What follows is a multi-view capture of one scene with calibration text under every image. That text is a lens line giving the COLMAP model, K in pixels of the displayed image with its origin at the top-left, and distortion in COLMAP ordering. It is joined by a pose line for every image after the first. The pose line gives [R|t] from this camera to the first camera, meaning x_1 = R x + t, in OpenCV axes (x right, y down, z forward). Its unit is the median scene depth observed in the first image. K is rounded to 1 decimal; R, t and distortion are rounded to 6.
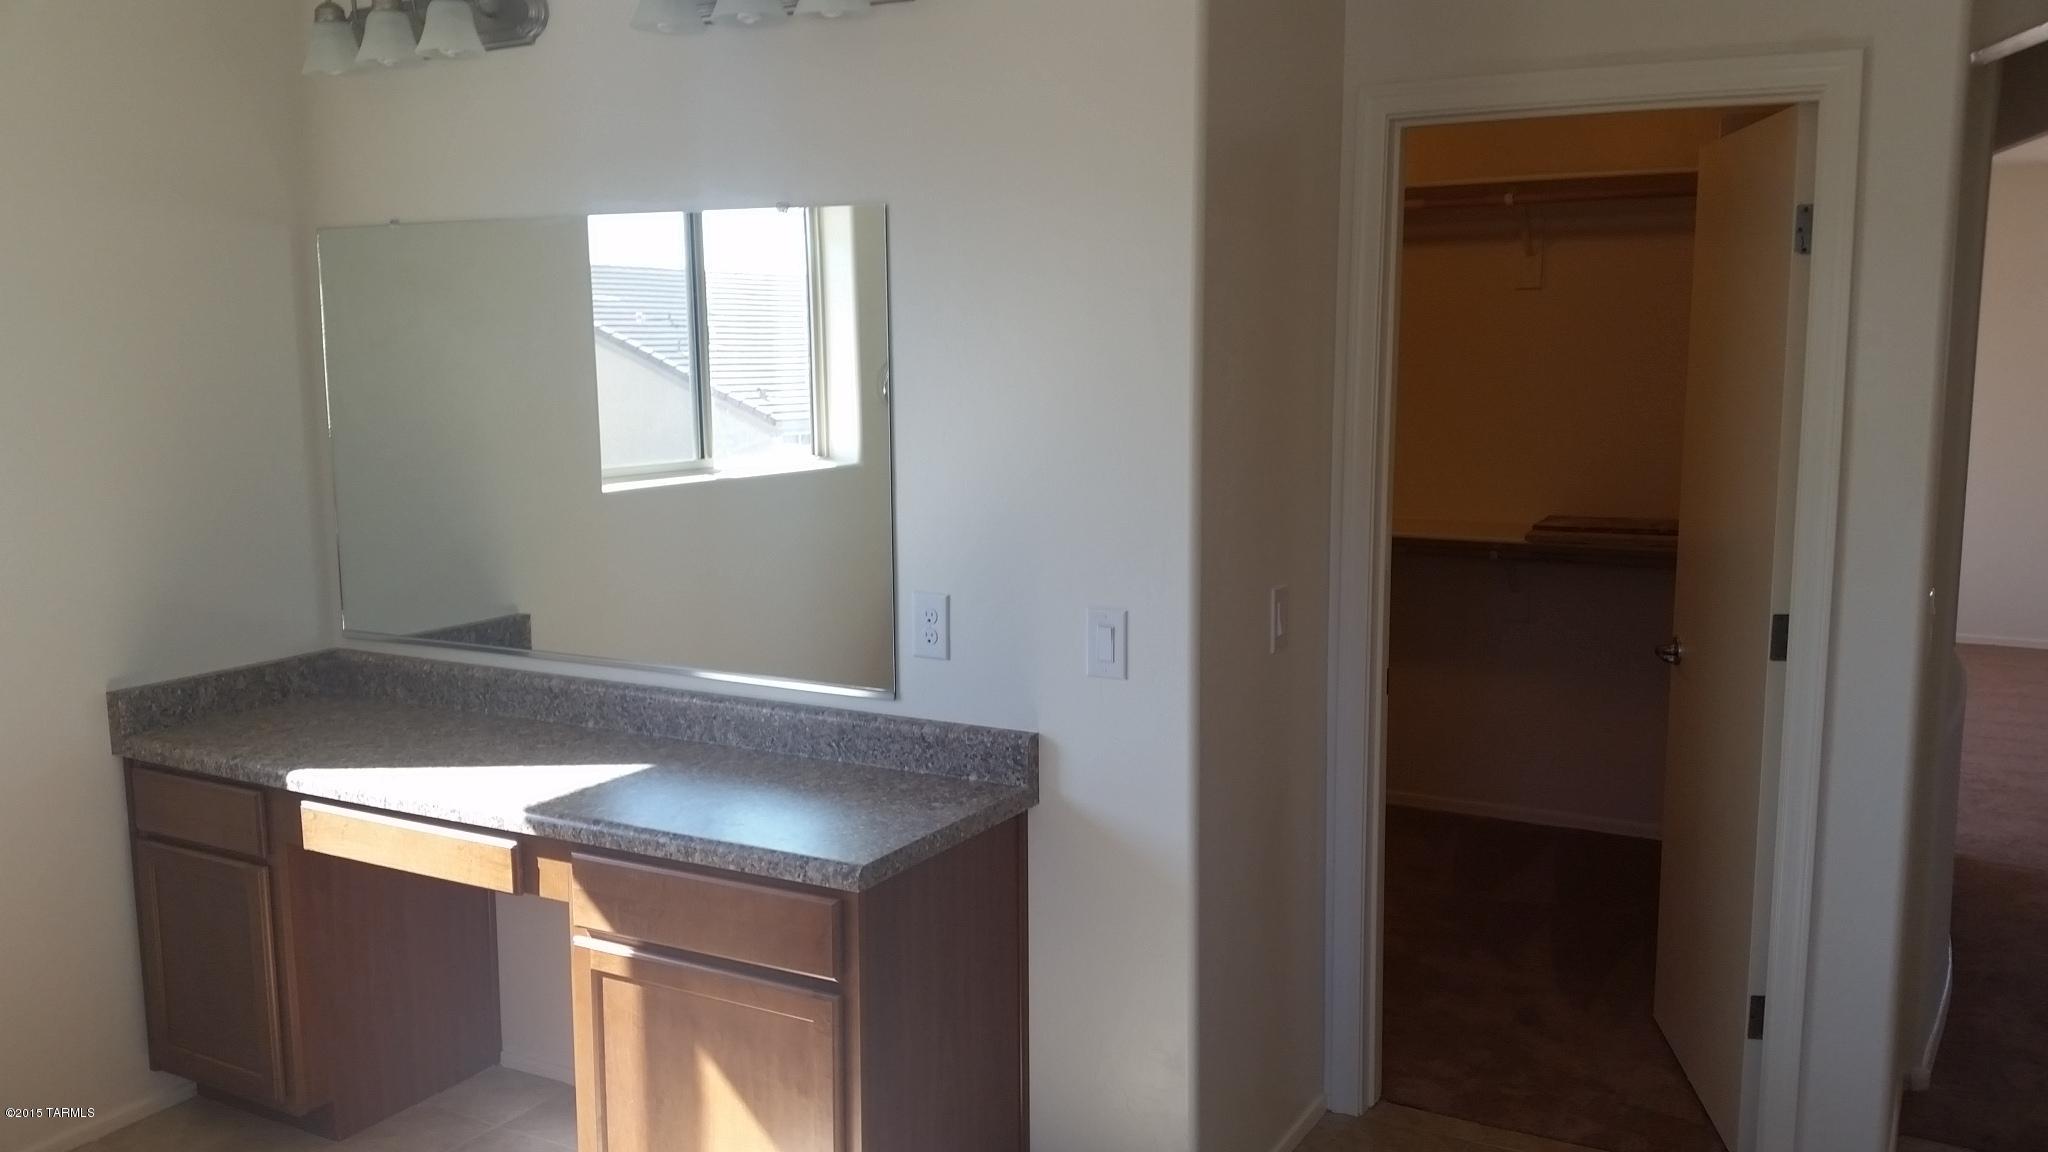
lens RADIAL K [[1700.4, 0, 1025.8], [0, 1700.4, 587.9], [0, 0, 1]] dist [0.159779, -0.412060]
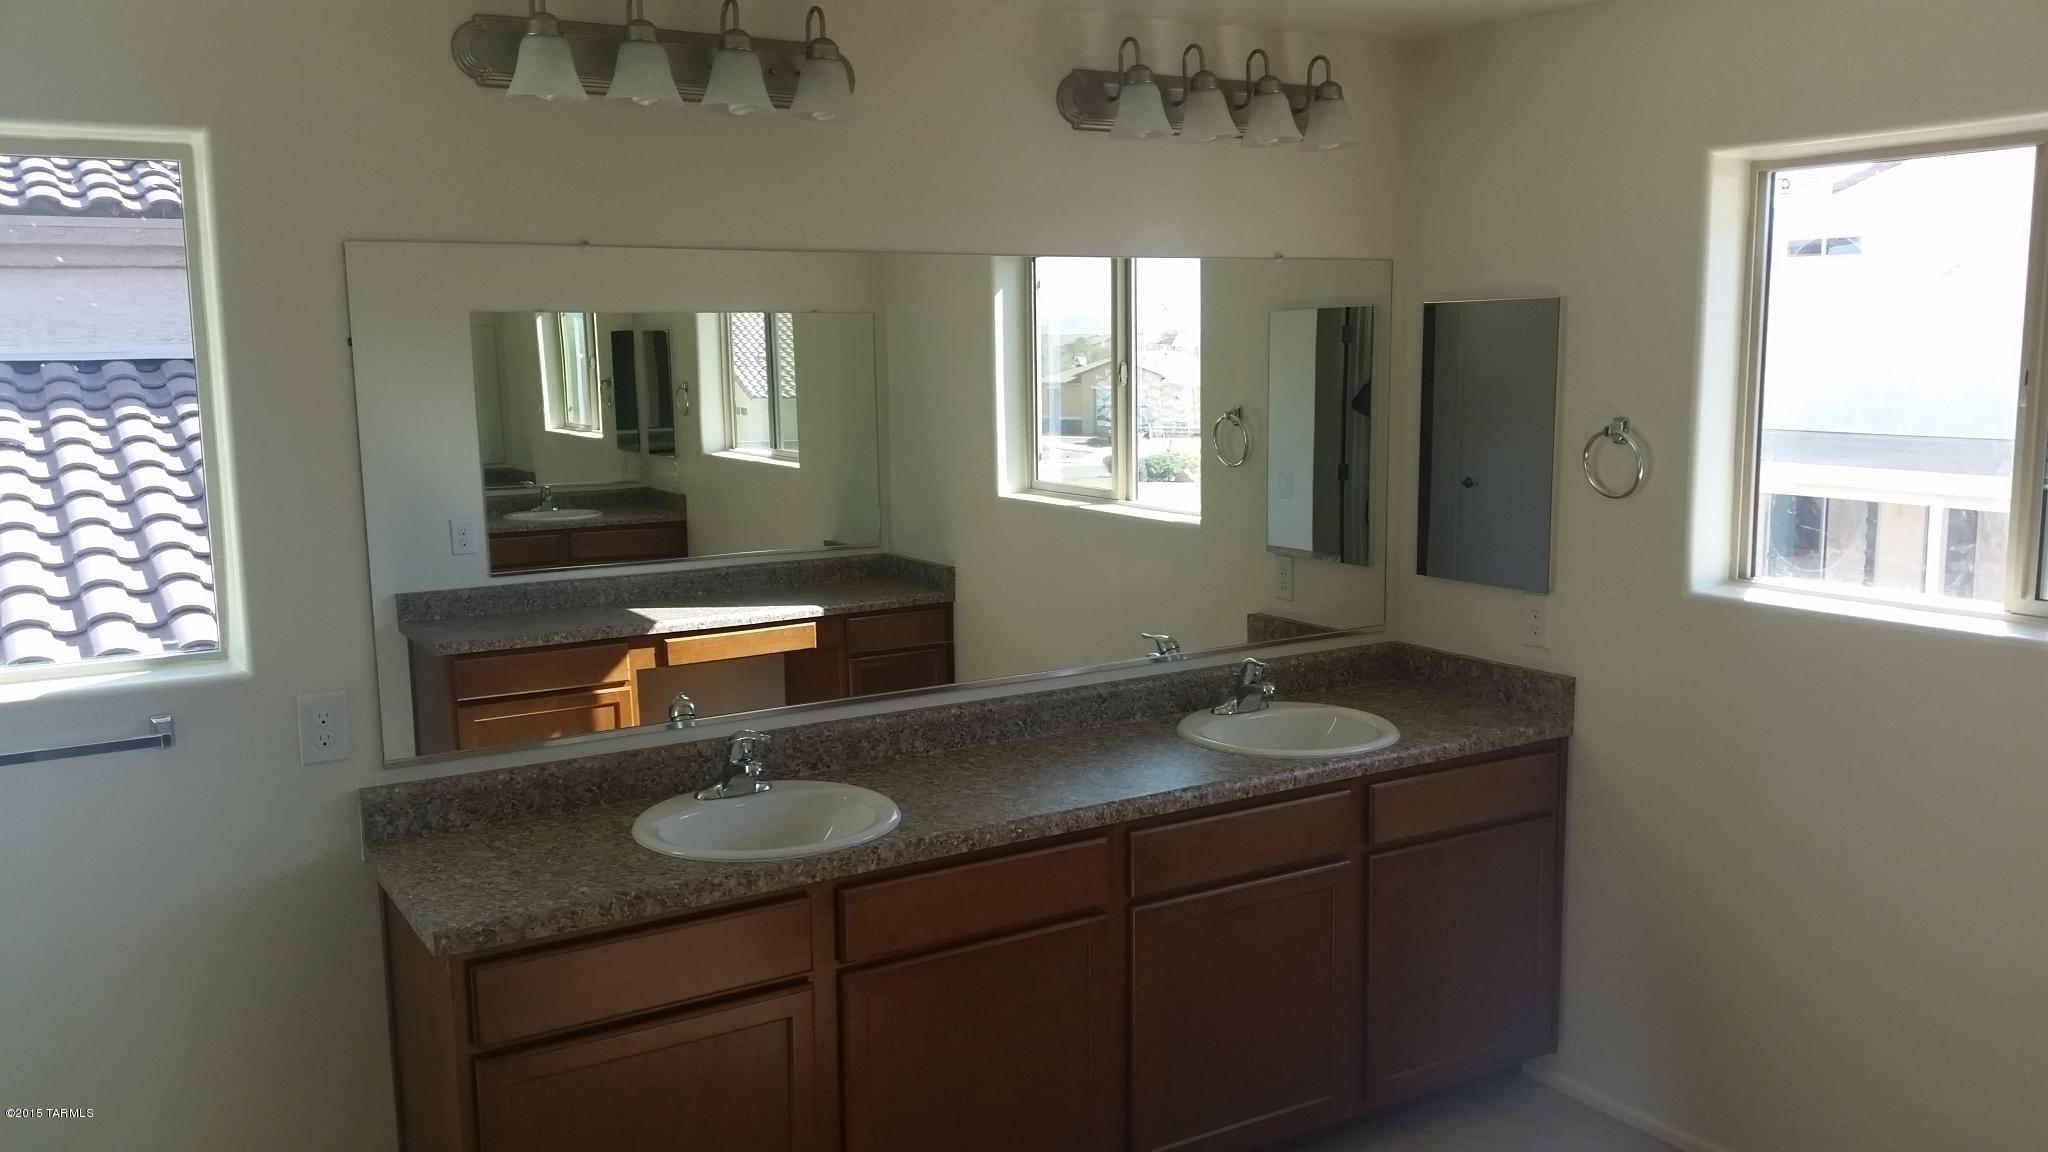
lens RADIAL K [[1700.4, 0, 1025.8], [0, 1700.4, 587.9], [0, 0, 1]] dist [0.159779, -0.412060]
pose [[0.497425, -0.145981, 0.855136, -1.071847], [0.127153, 0.987363, 0.094589, -0.103442], [-0.858138, 0.061682, 0.509701, 0.424755]]
